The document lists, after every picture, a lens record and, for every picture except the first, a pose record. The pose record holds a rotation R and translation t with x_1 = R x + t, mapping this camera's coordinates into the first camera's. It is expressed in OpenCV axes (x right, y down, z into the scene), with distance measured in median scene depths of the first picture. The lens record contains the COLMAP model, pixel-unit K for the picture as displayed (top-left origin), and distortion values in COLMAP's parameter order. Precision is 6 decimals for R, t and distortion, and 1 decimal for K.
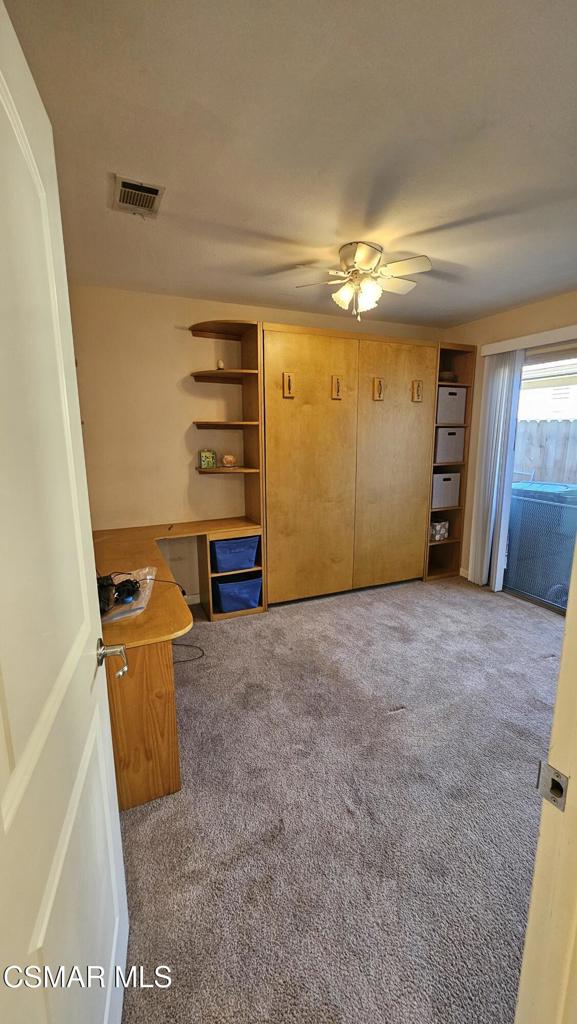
lens RADIAL K [[418.7, 0, 294.4], [0, 418.7, 515.0], [0, 0, 1]] dist [-0.001790, 0.000234]
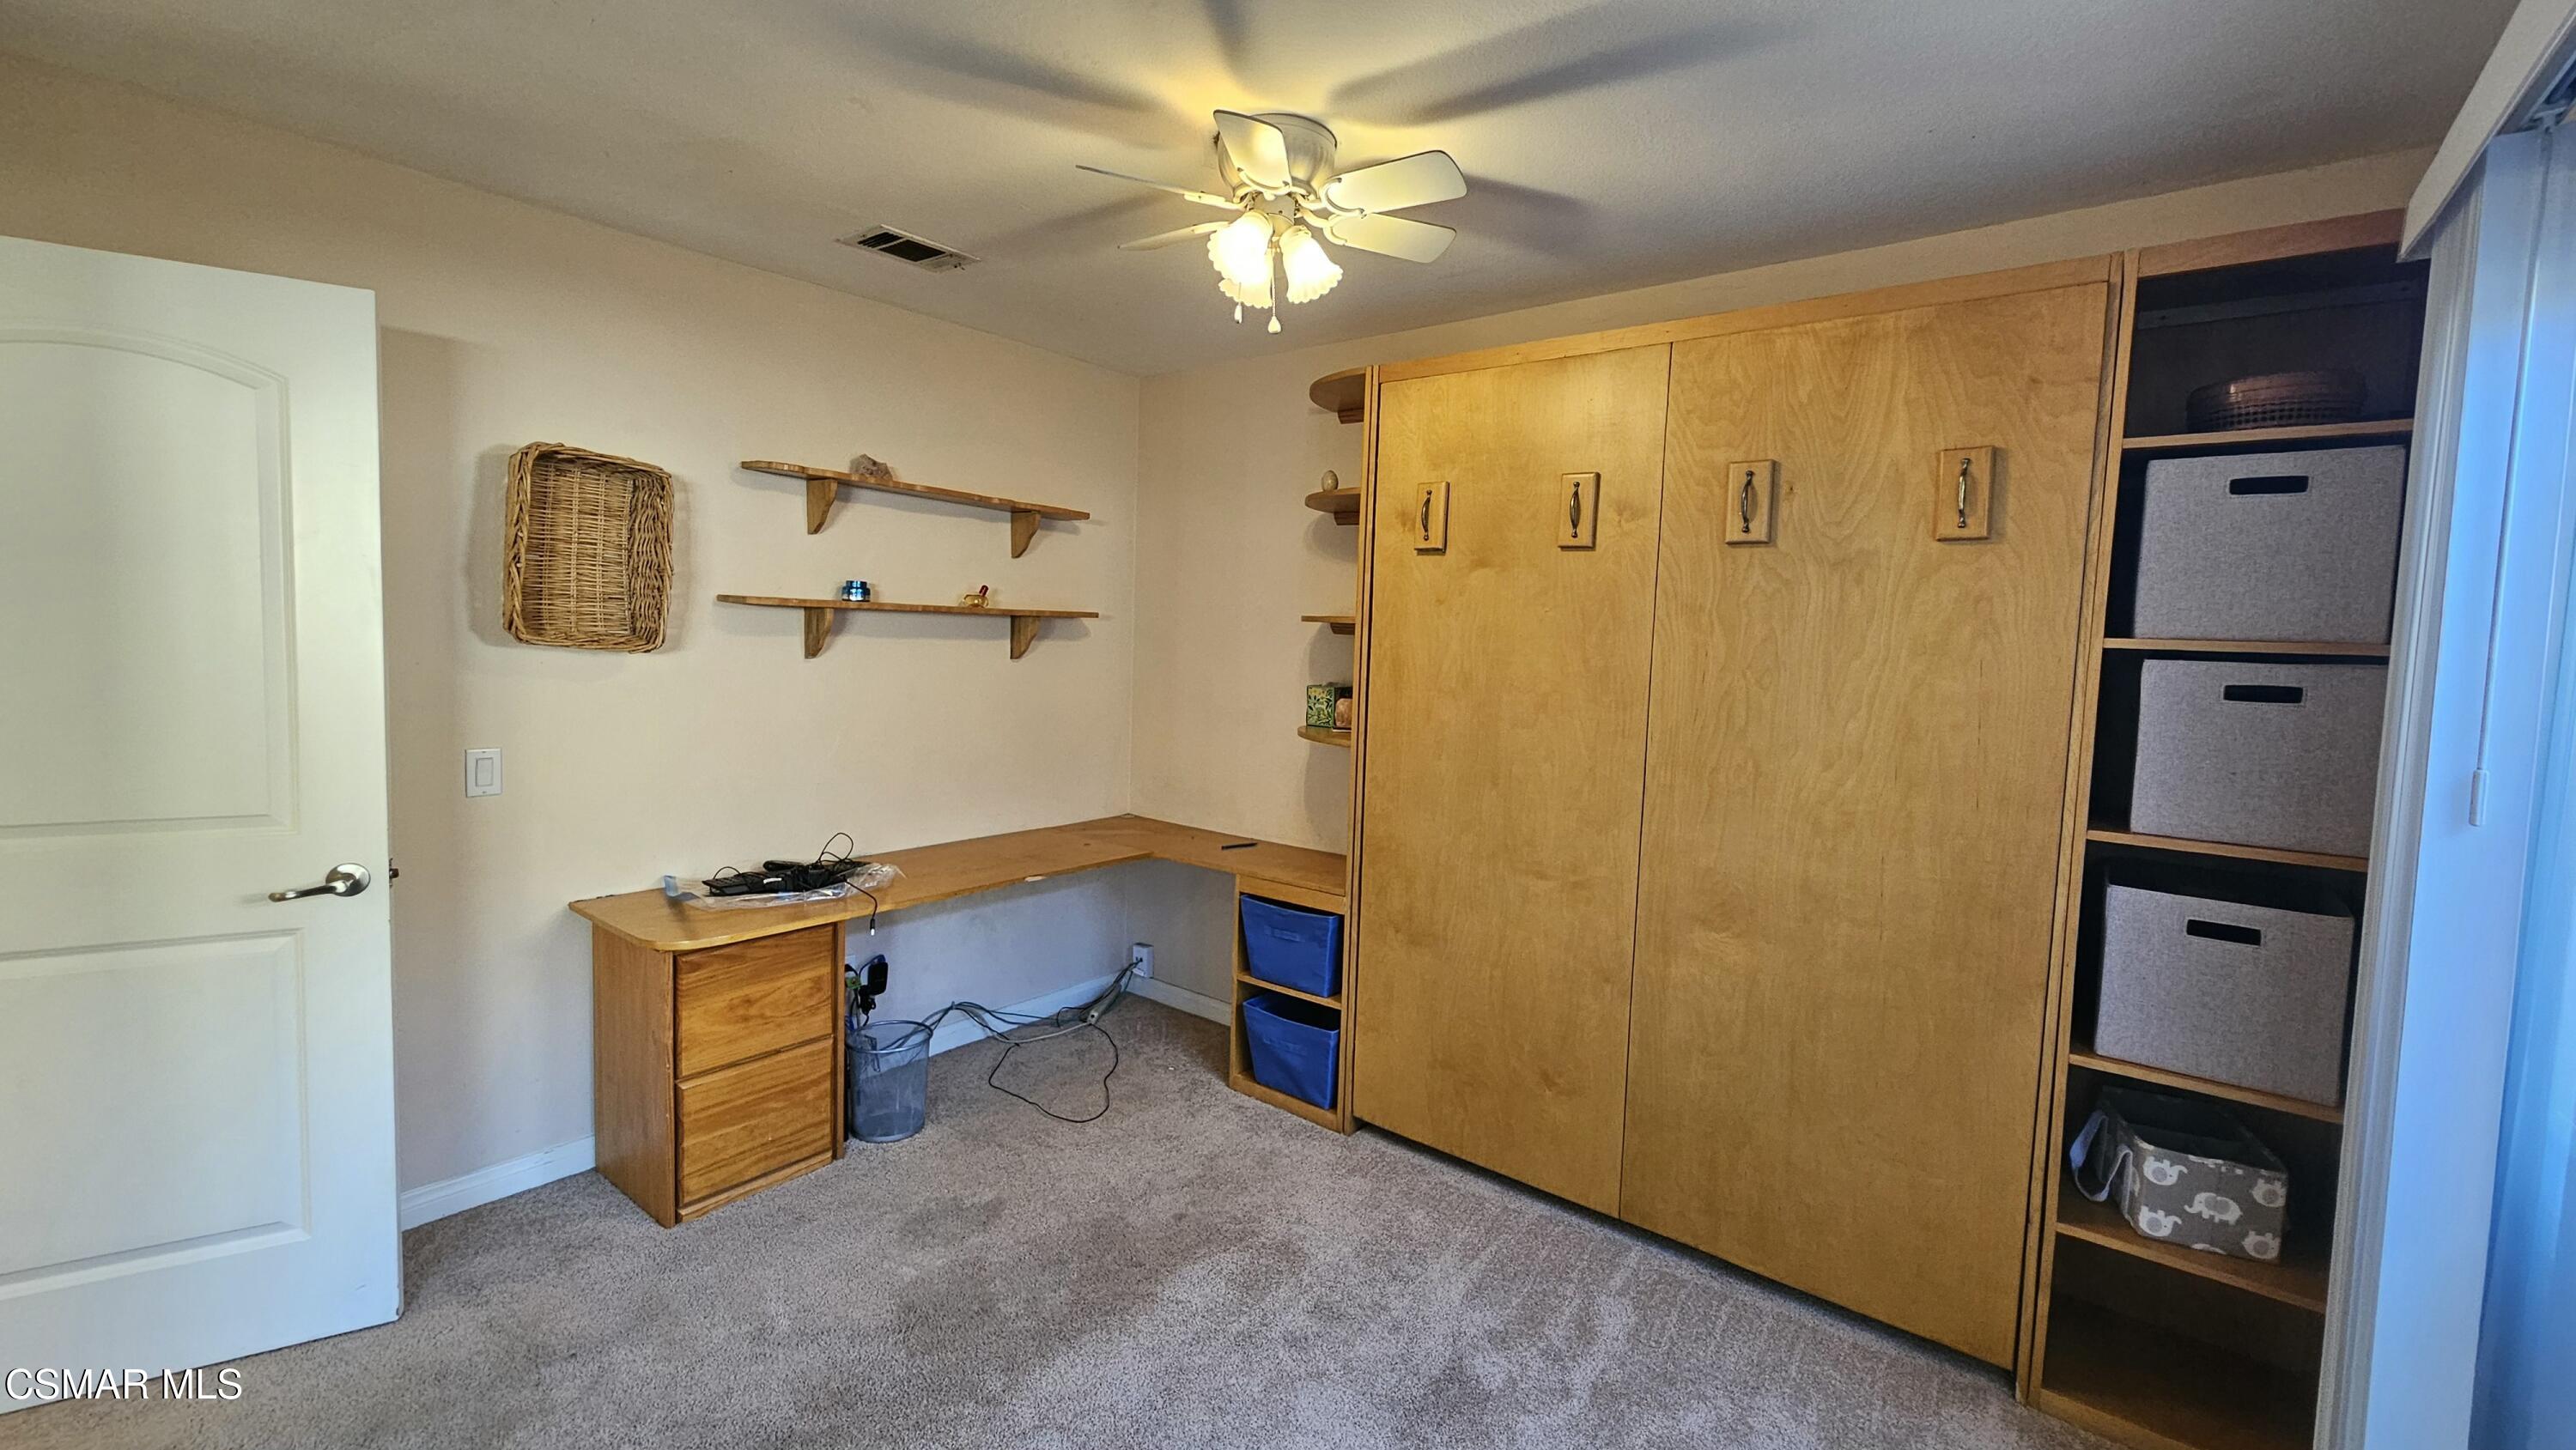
lens RADIAL K [[1066.5, 0, 1302.5], [0, 1066.5, 711.9], [0, 0, 1]] dist [0.000219, 0.000007]
pose [[0.455196, 0.088972, -0.885935, 0.692752], [-0.206028, 0.978517, -0.007588, -0.109265], [0.866227, 0.185982, 0.463747, 0.474480]]
